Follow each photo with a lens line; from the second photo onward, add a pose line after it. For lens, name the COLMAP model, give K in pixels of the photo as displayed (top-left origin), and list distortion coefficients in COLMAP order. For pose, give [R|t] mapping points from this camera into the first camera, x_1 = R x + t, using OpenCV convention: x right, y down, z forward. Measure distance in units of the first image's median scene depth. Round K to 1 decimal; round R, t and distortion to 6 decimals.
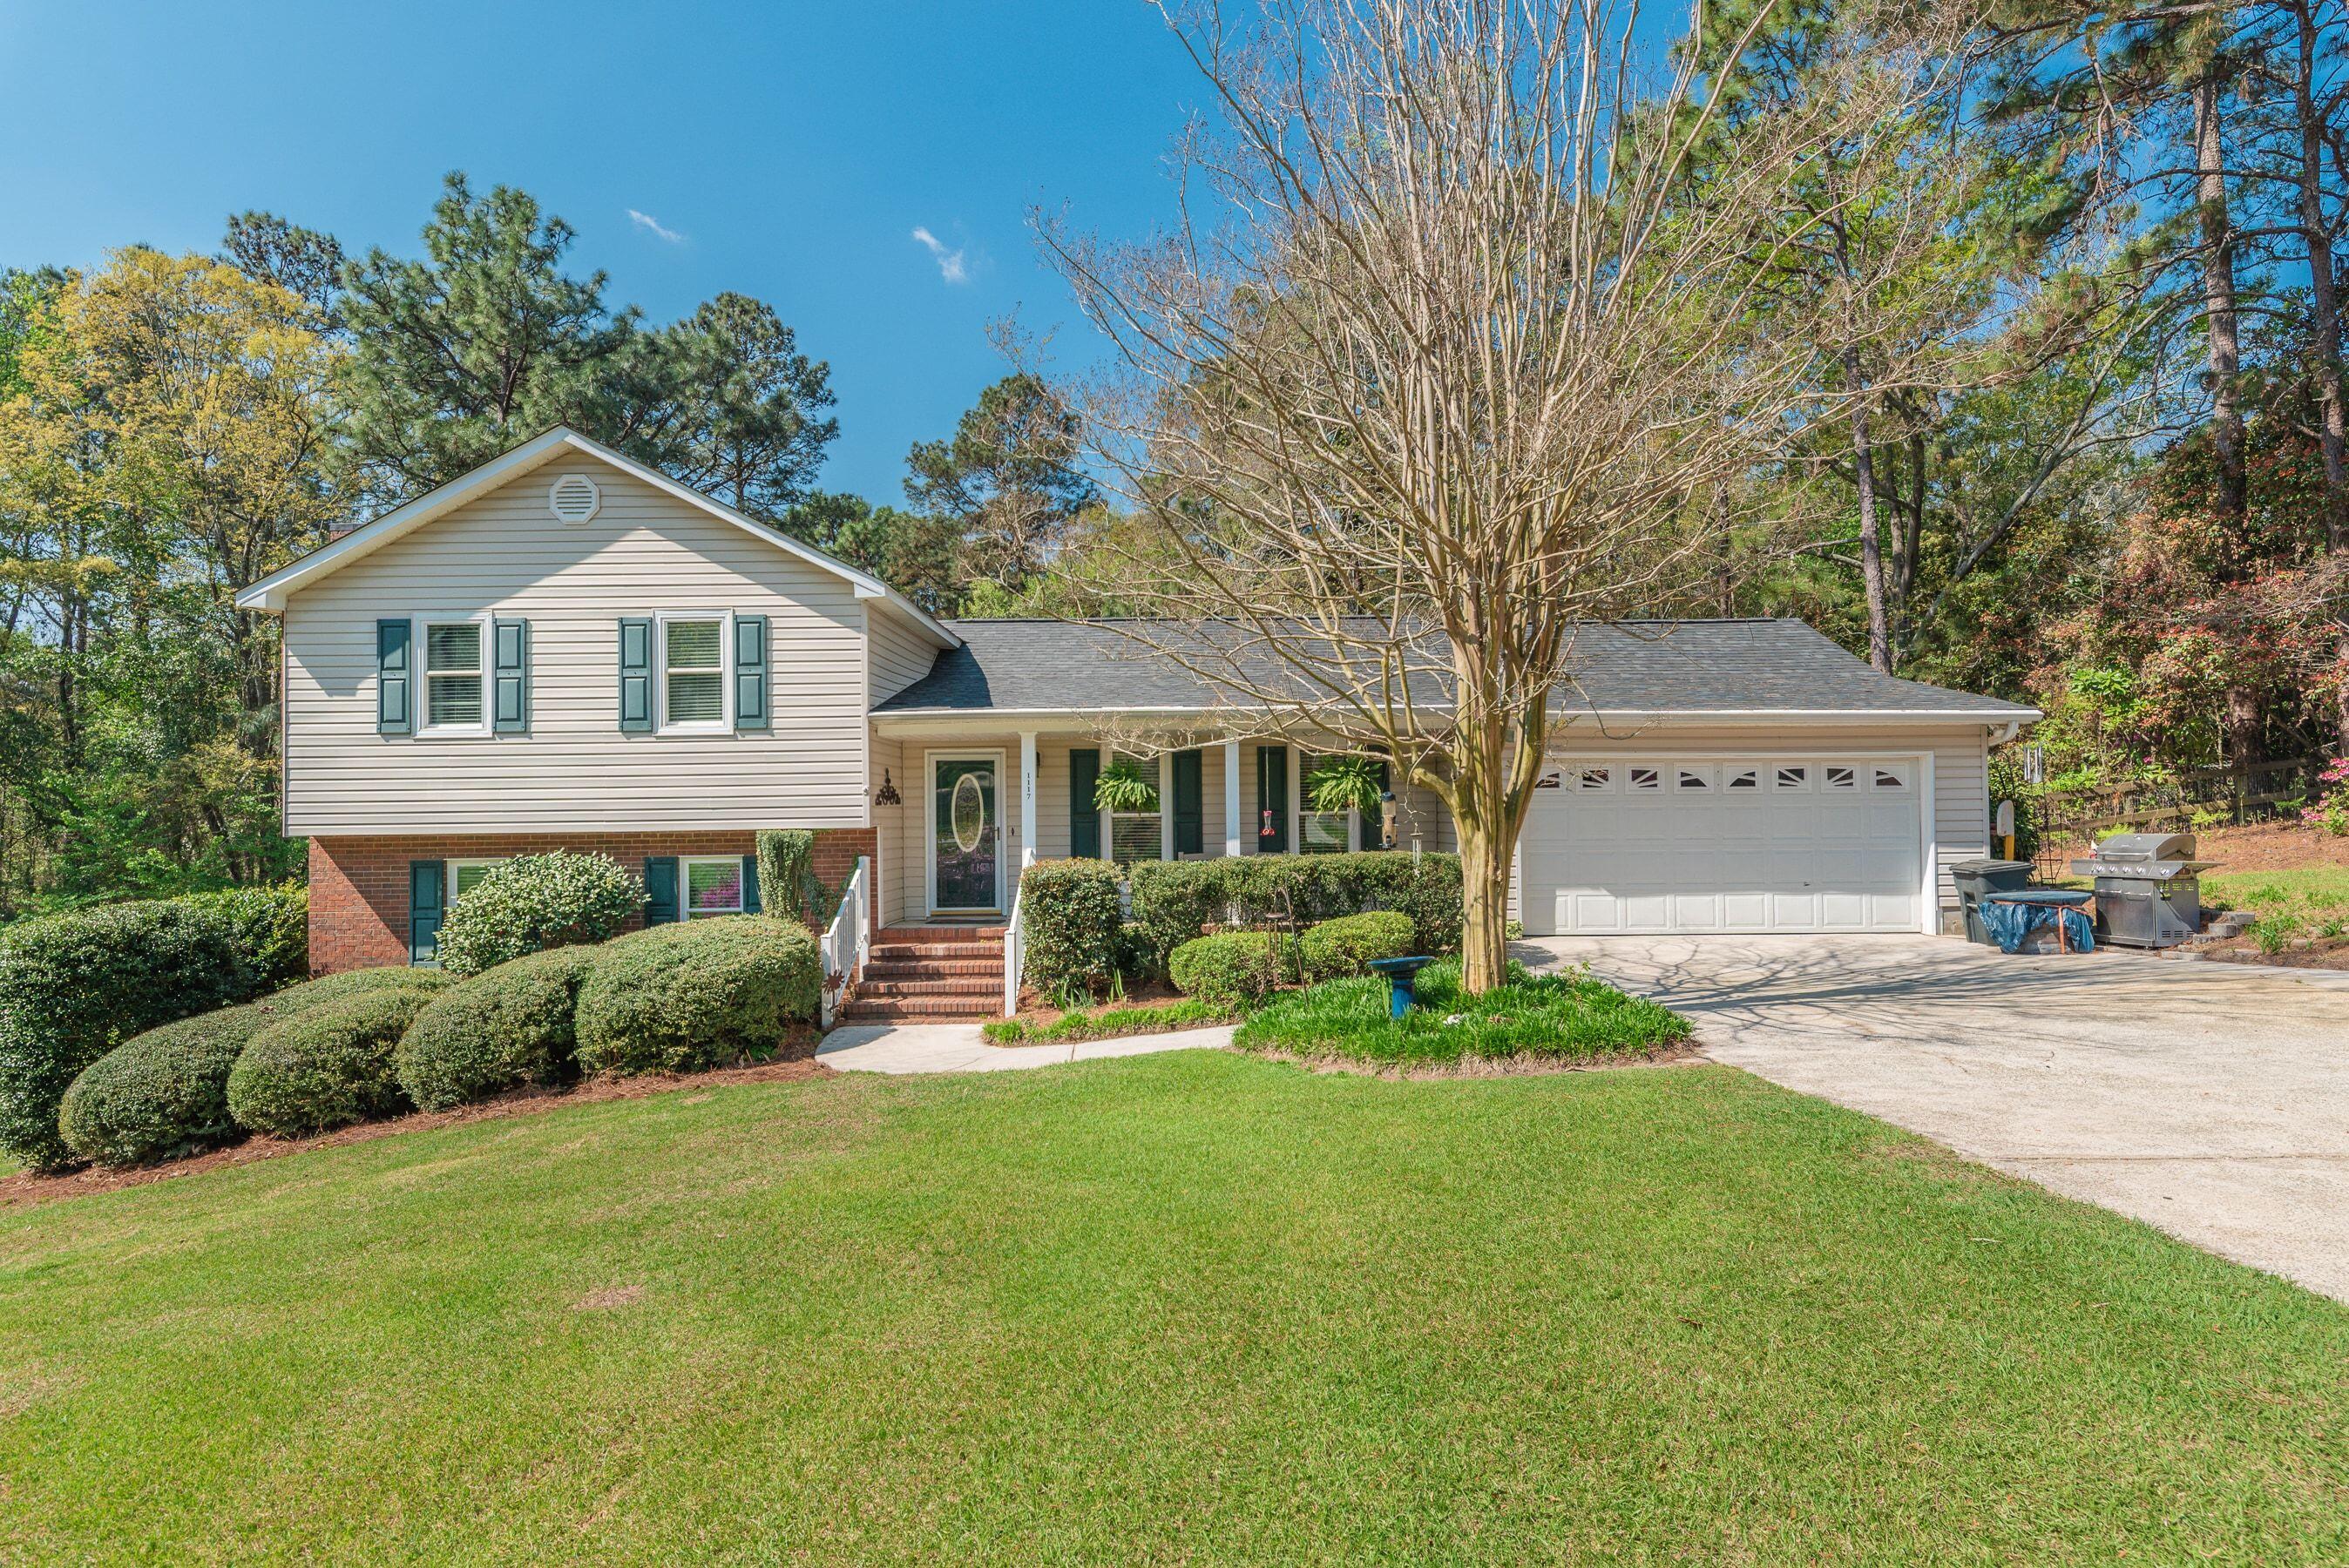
lens RADIAL K [[1170.6, 0, 1181.4], [0, 1170.6, 789.6], [0, 0, 1]] dist [0.008993, -0.003638]
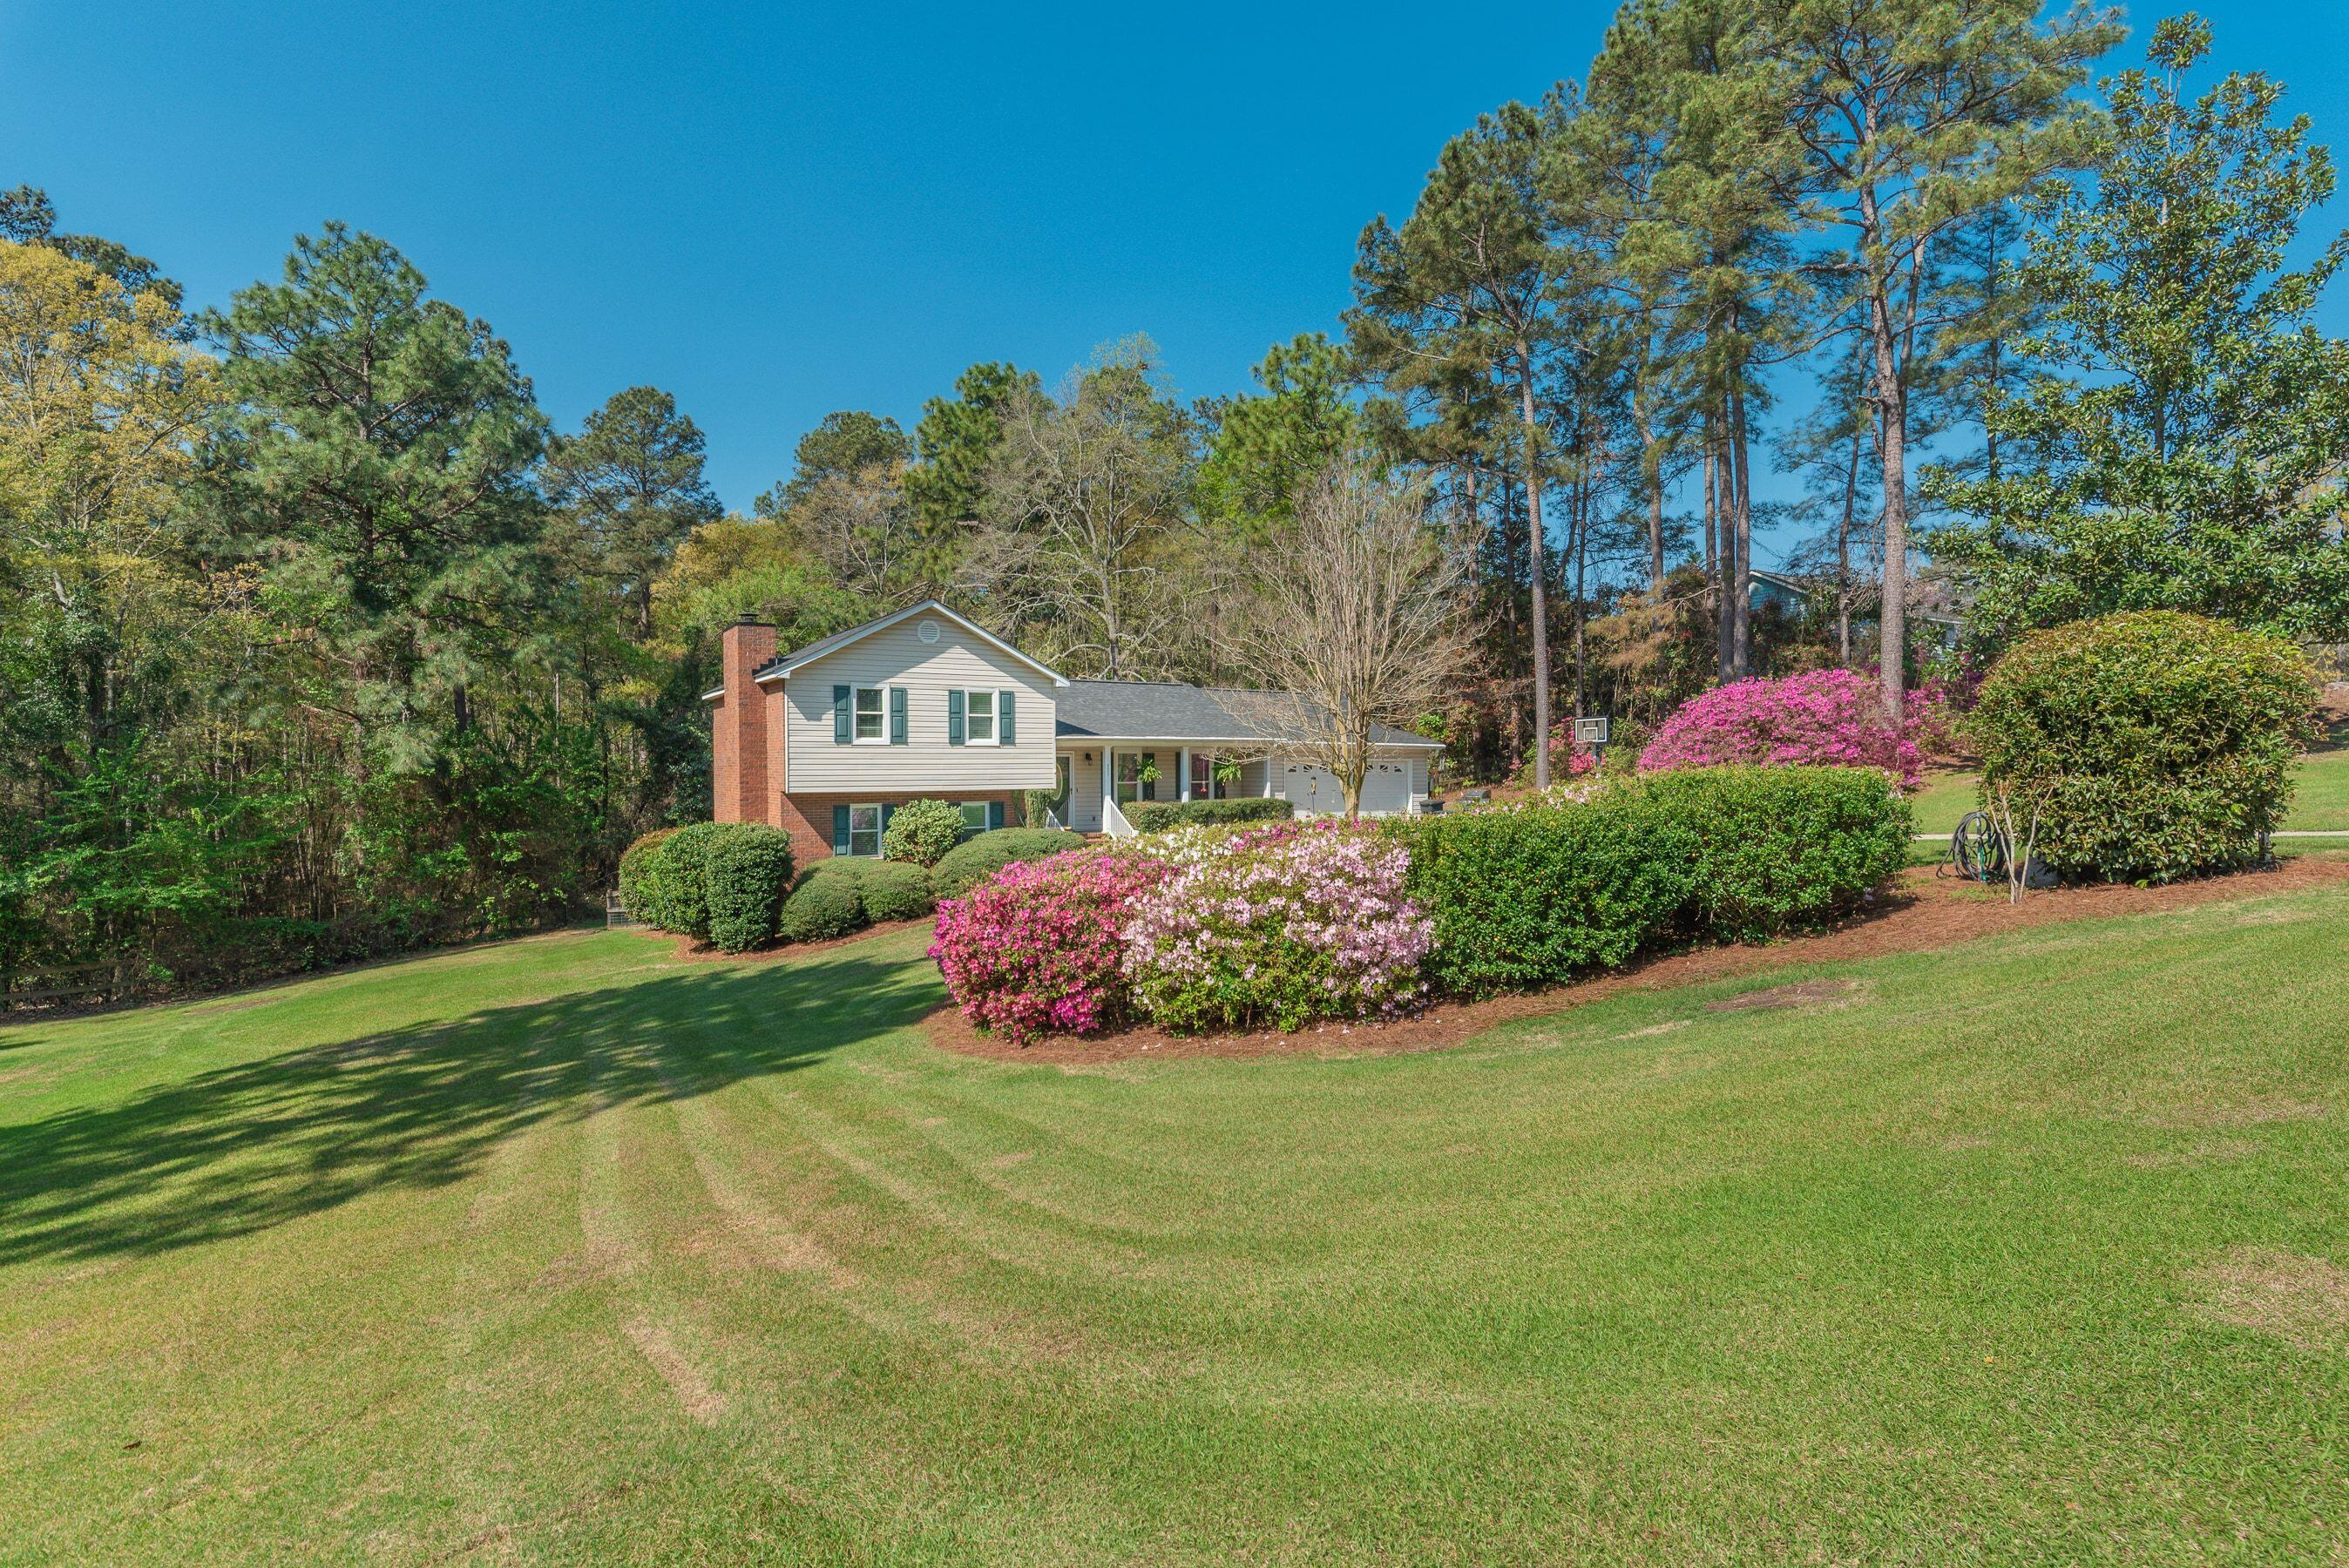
lens RADIAL K [[1170.6, 0, 1188.3], [0, 1170.6, 771.7], [0, 0, 1]] dist [0.008993, -0.003638]
pose [[0.855931, 0.006642, 0.517047, -1.199216], [-0.014447, 0.999834, 0.011072, -0.027719], [-0.516888, -0.016947, 0.855886, -1.035683]]
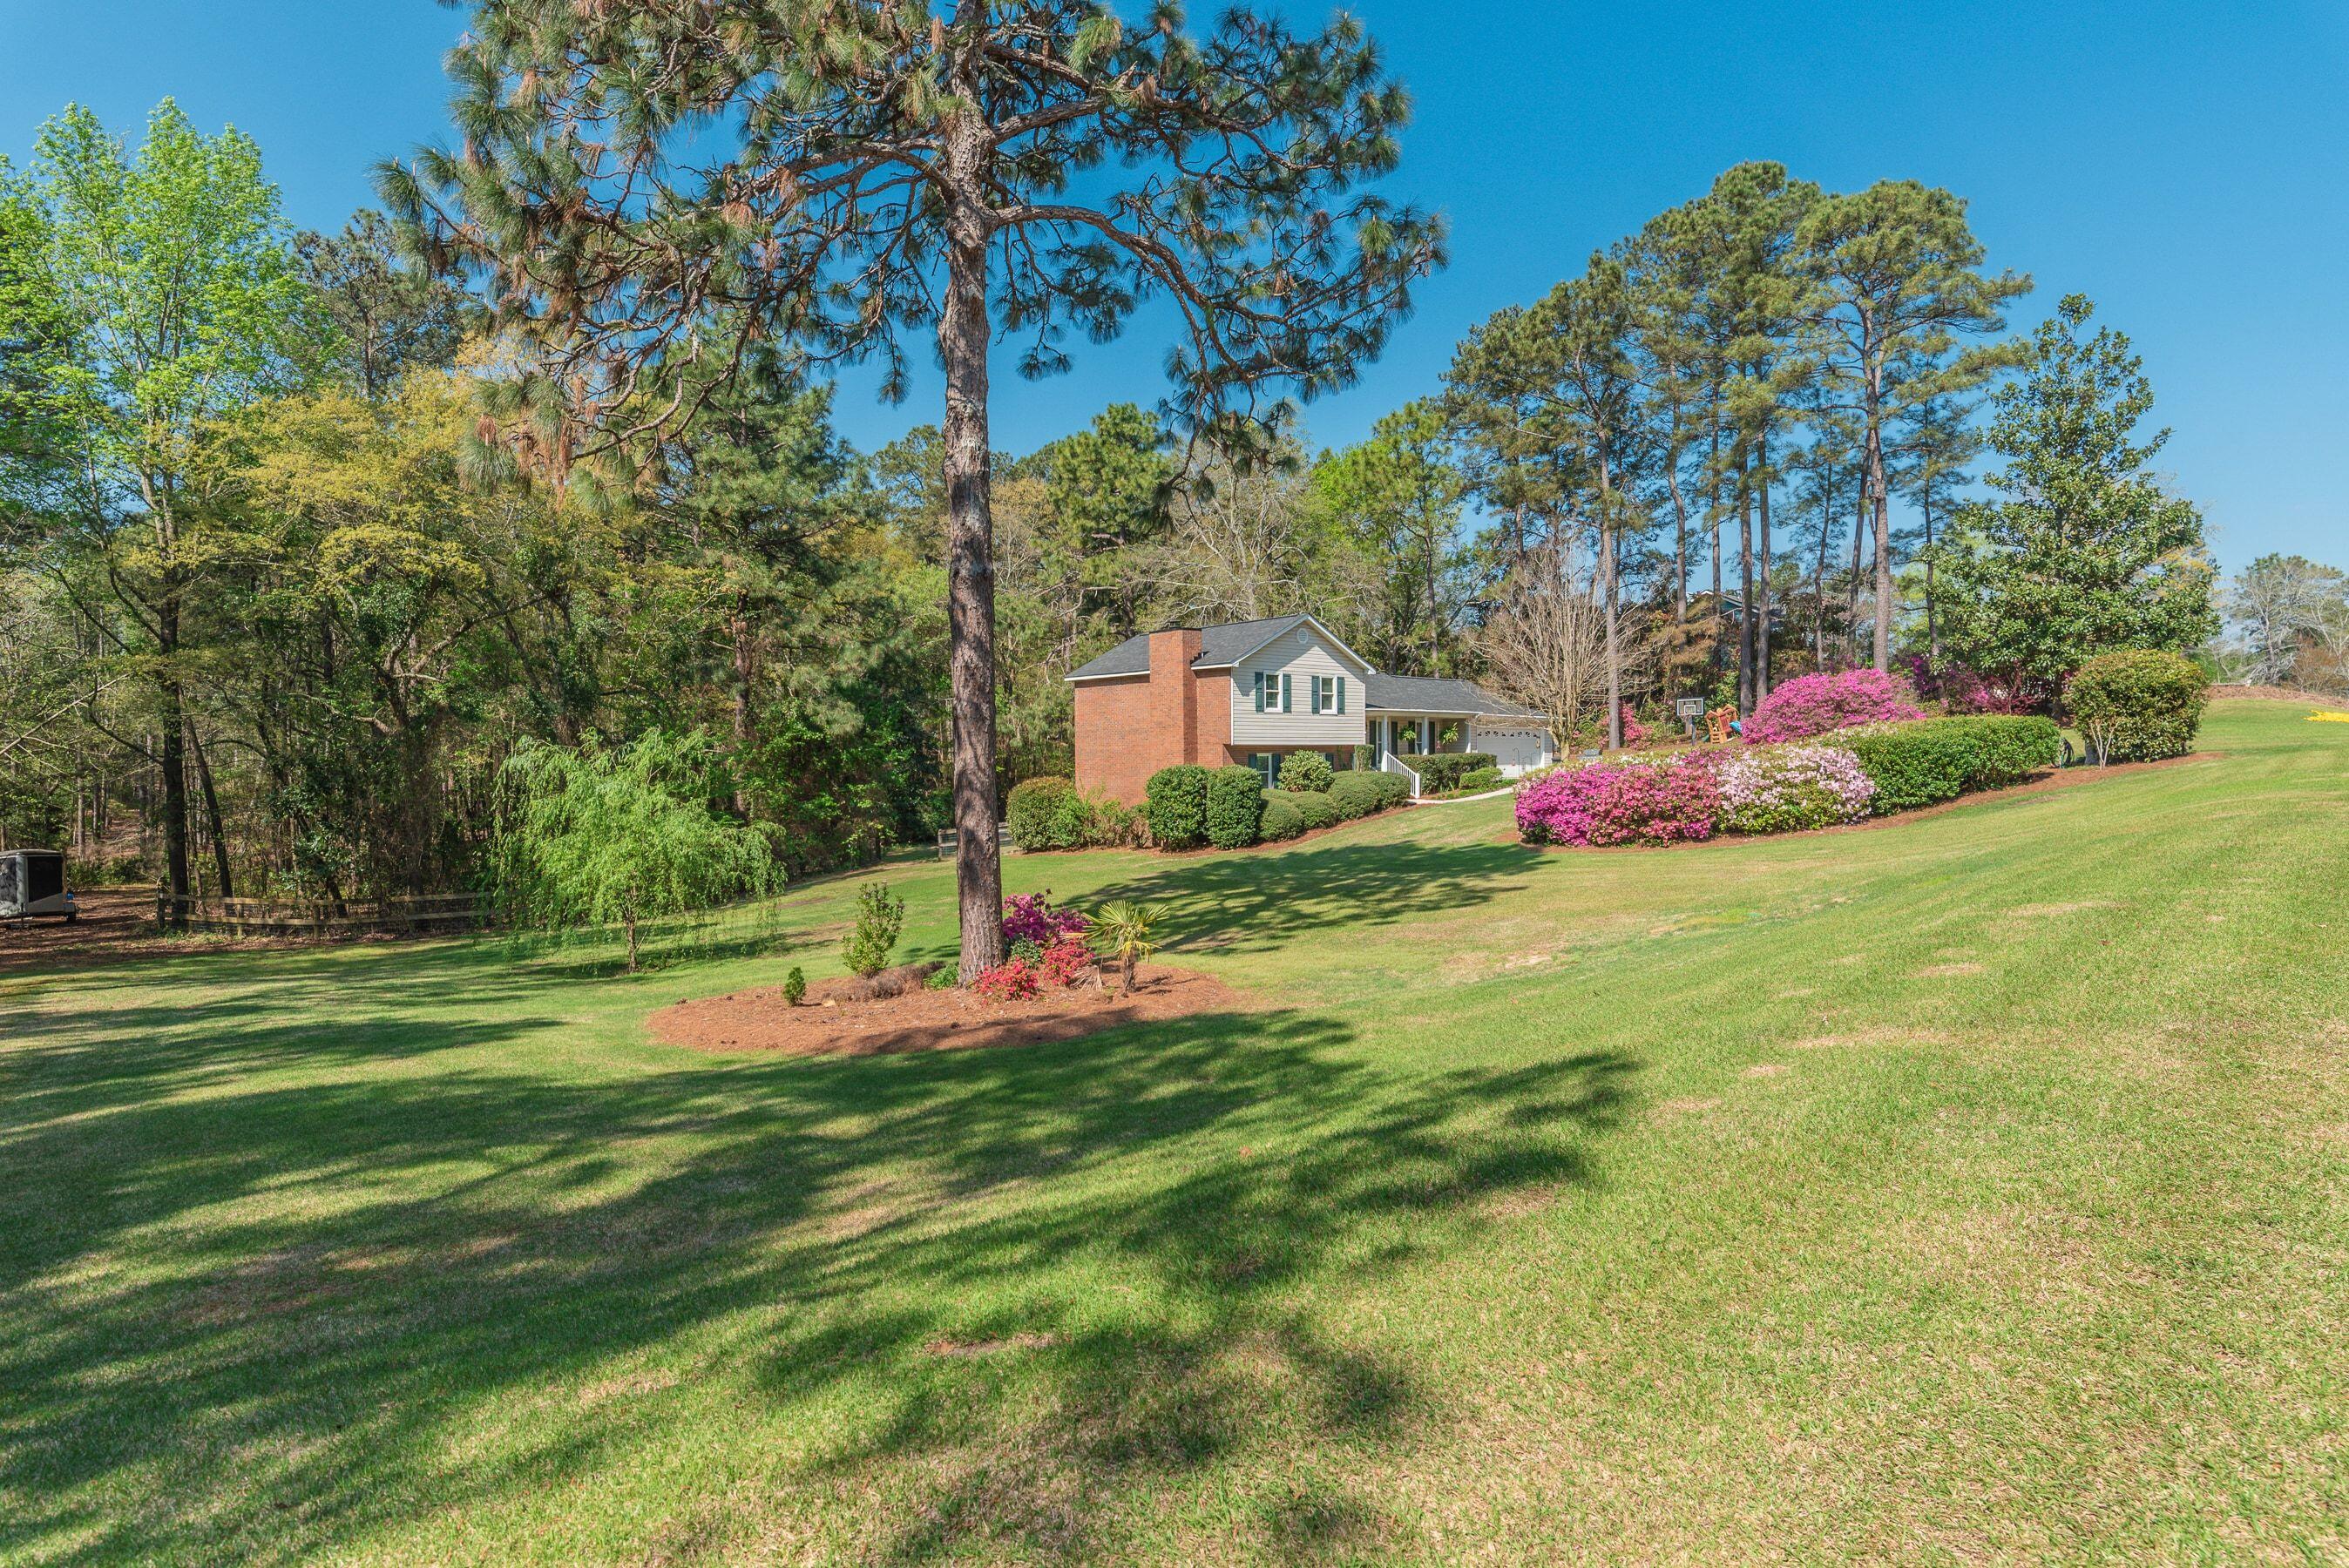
lens RADIAL K [[1170.6, 0, 1193.6], [0, 1170.6, 779.2], [0, 0, 1]] dist [0.008993, -0.003638]
pose [[0.763650, -0.006570, 0.645597, -2.705735], [-0.014507, 0.999521, 0.027332, 0.046480], [-0.645468, -0.030238, 0.763189, -1.160376]]
